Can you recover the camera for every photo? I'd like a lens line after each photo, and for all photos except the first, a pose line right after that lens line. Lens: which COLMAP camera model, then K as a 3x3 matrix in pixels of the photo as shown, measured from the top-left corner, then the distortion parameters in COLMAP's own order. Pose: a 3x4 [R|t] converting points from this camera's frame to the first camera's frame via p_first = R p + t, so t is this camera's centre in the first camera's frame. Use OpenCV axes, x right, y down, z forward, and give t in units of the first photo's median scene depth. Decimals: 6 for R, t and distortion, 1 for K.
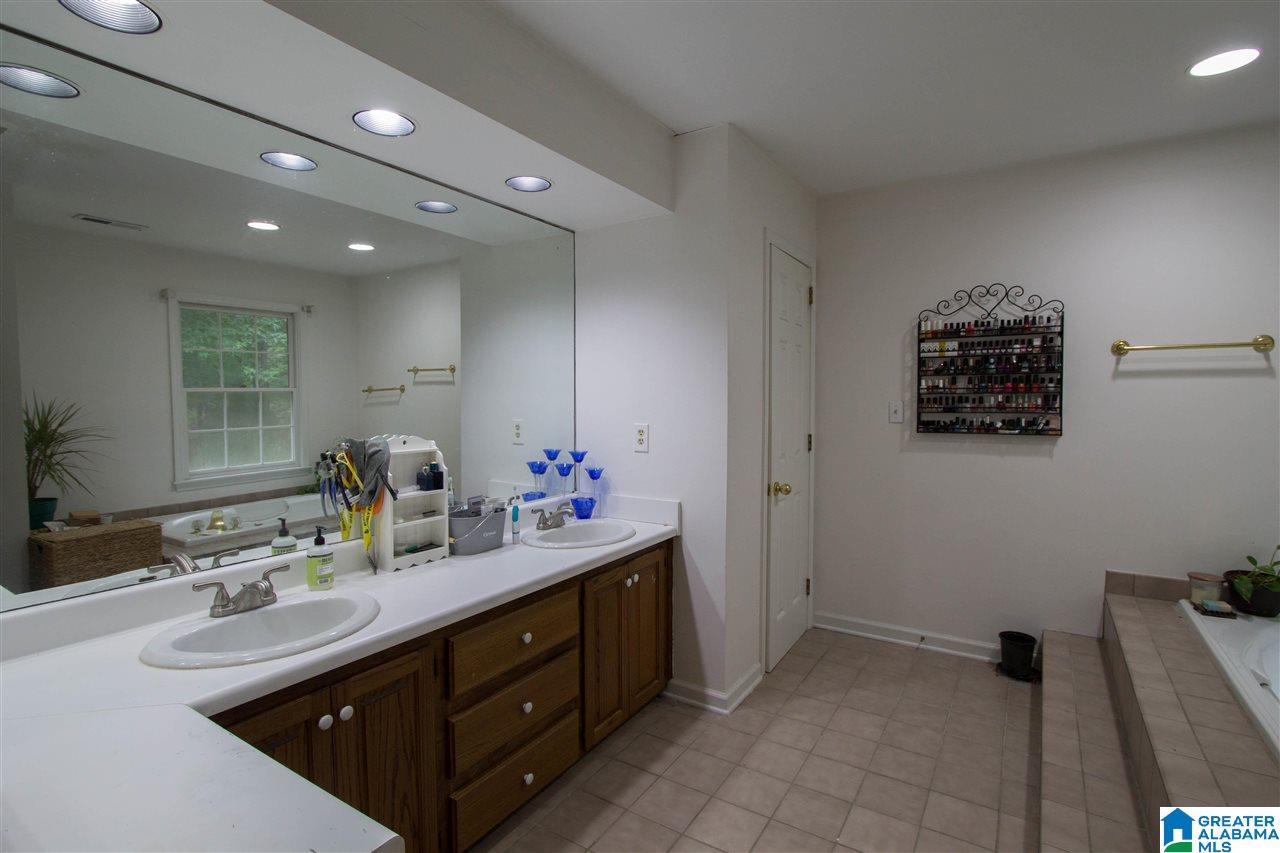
lens RADIAL K [[604.6, 0, 657.0], [0, 604.6, 425.8], [0, 0, 1]] dist [-0.002386, -0.000191]
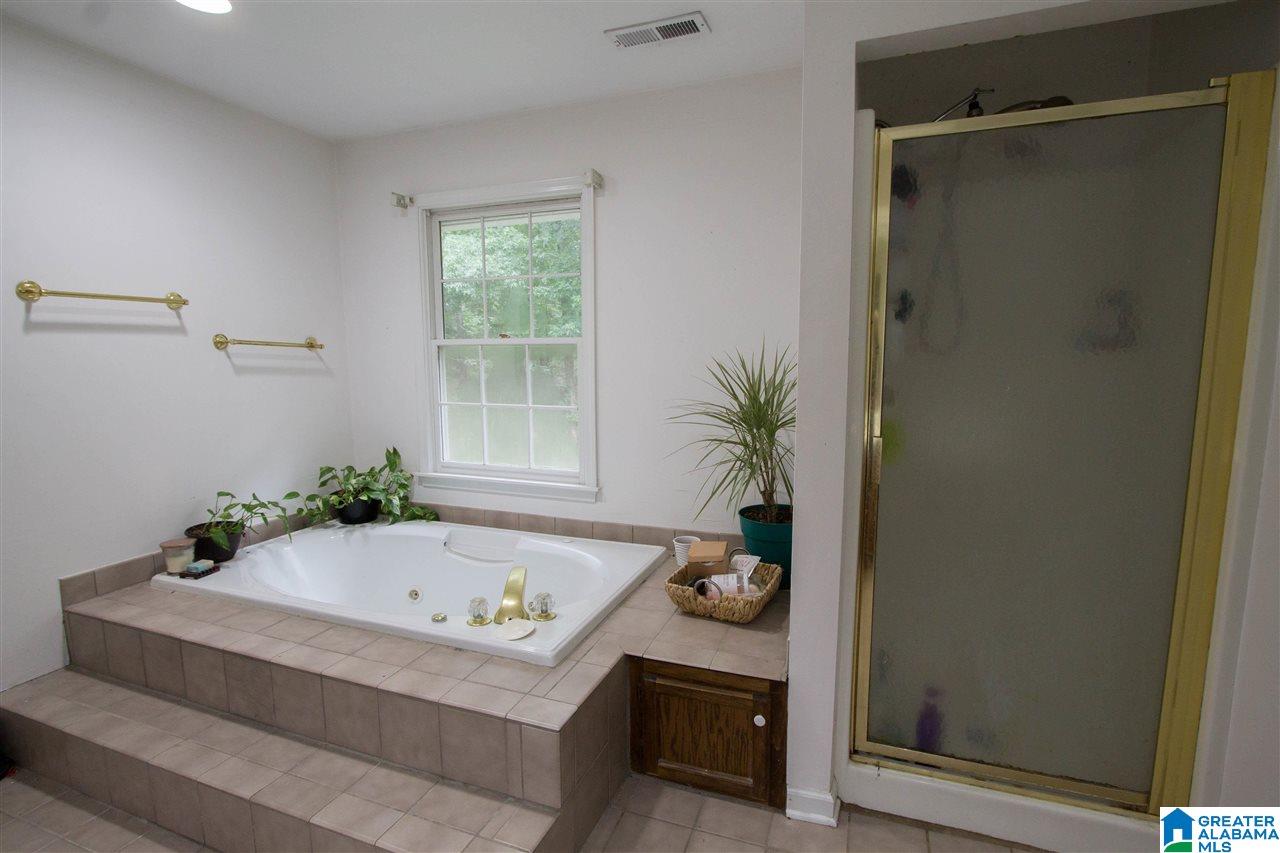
lens RADIAL K [[604.6, 0, 657.0], [0, 604.6, 425.8], [0, 0, 1]] dist [-0.002386, -0.000191]
pose [[-0.202862, -0.120100, 0.971814, -0.158252], [0.053754, 0.989588, 0.133517, -0.021478], [-0.977731, 0.079325, -0.194293, 0.418015]]
